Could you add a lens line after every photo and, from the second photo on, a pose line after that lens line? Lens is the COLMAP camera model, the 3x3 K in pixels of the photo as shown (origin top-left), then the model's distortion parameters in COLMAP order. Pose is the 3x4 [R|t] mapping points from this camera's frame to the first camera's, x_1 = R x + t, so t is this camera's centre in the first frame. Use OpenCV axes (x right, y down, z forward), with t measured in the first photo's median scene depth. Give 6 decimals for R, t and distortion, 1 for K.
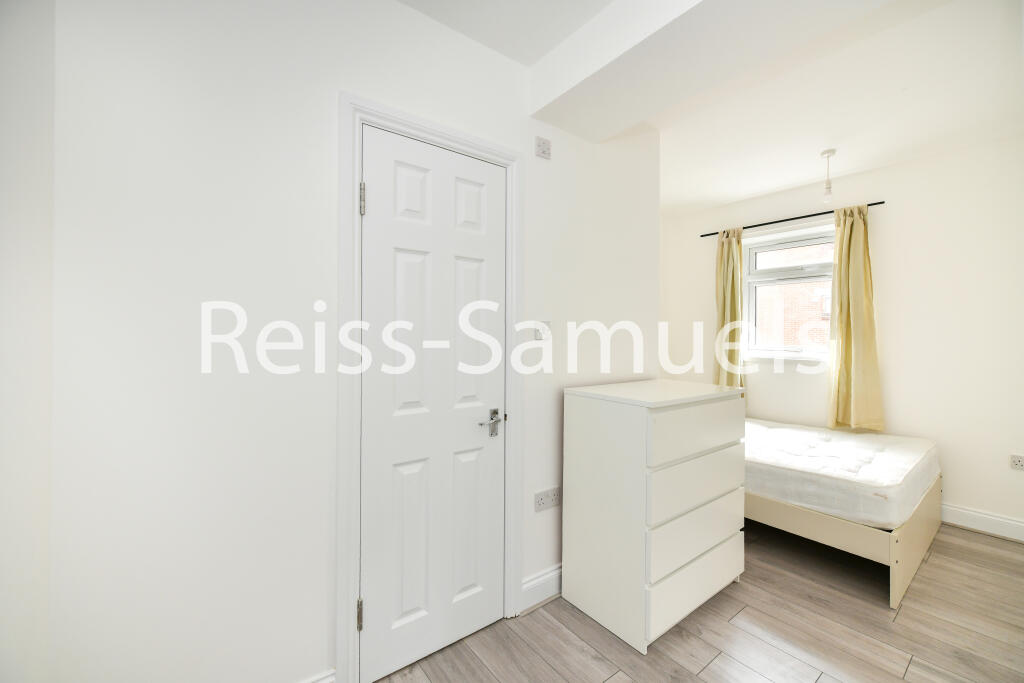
lens RADIAL K [[412.5, 0, 516.9], [0, 412.5, 337.5], [0, 0, 1]] dist [0.001908, 0.000204]
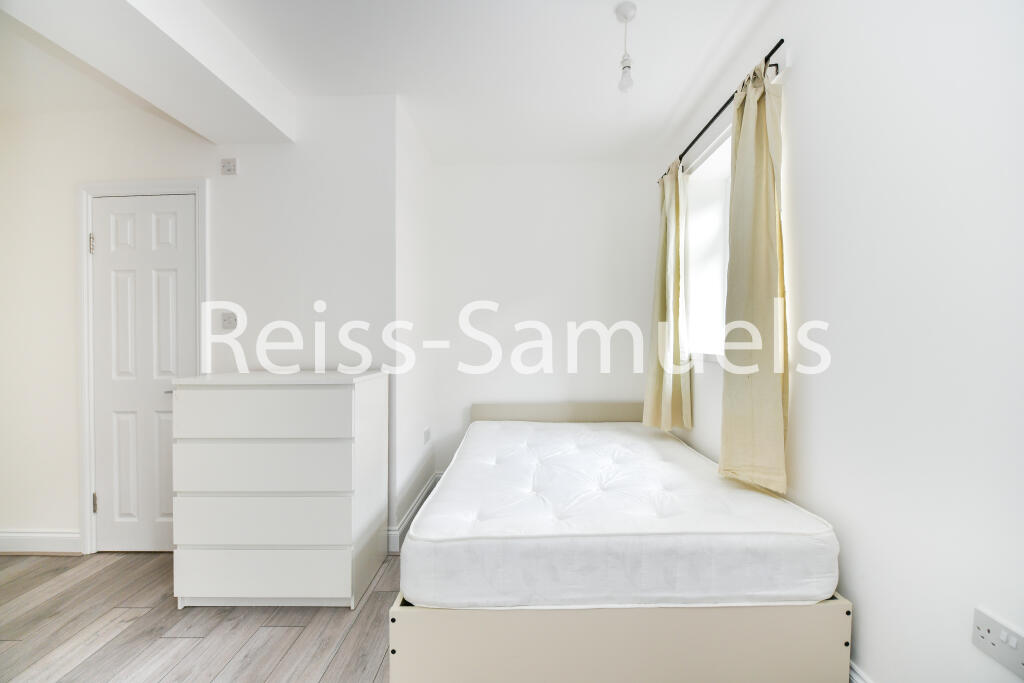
lens RADIAL K [[423.7, 0, 525.1], [0, 423.7, 340.7], [0, 0, 1]] dist [-0.005514, -0.000290]
pose [[0.783701, -0.008828, -0.621075, 1.122337], [-0.000151, 0.999896, -0.014404, 0.044175], [0.621138, 0.011382, 0.783618, 0.443394]]
